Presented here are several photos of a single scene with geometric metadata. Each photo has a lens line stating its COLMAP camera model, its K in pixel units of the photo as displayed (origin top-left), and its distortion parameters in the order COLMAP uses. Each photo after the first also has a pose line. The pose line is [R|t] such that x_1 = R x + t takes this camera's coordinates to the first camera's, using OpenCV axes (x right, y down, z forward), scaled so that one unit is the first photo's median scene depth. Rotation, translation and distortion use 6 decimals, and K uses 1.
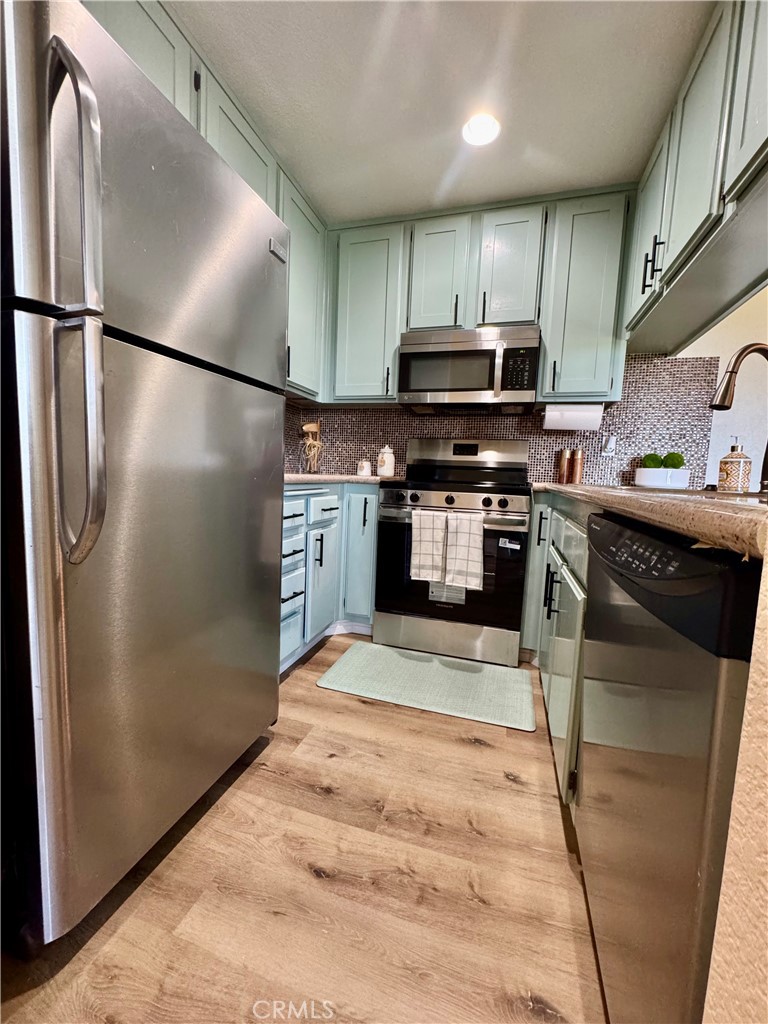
lens RADIAL K [[408.9, 0, 381.2], [0, 408.9, 512.6], [0, 0, 1]] dist [-0.003274, 0.000447]
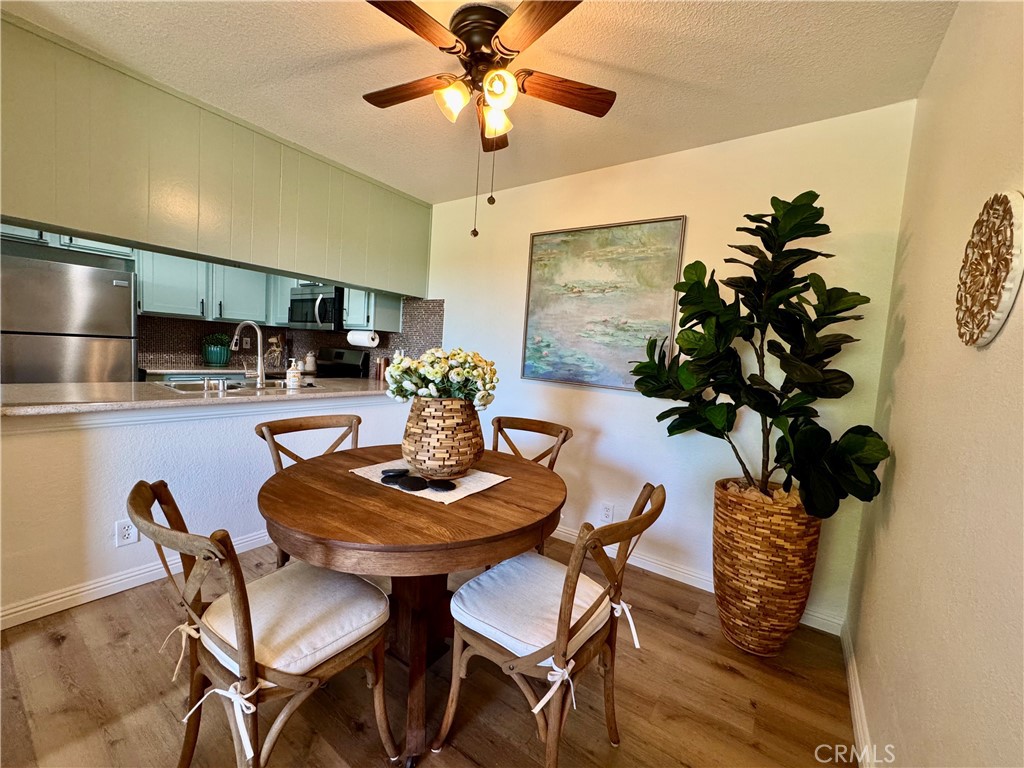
lens RADIAL K [[408.9, 0, 511.9], [0, 408.9, 387.9], [0, 0, 1]] dist [-0.003274, 0.000447]
pose [[0.951120, 0.048008, -0.305068, 1.258421], [-0.057008, 0.998160, -0.020658, -0.032210], [0.303515, 0.037040, 0.952106, -0.279348]]
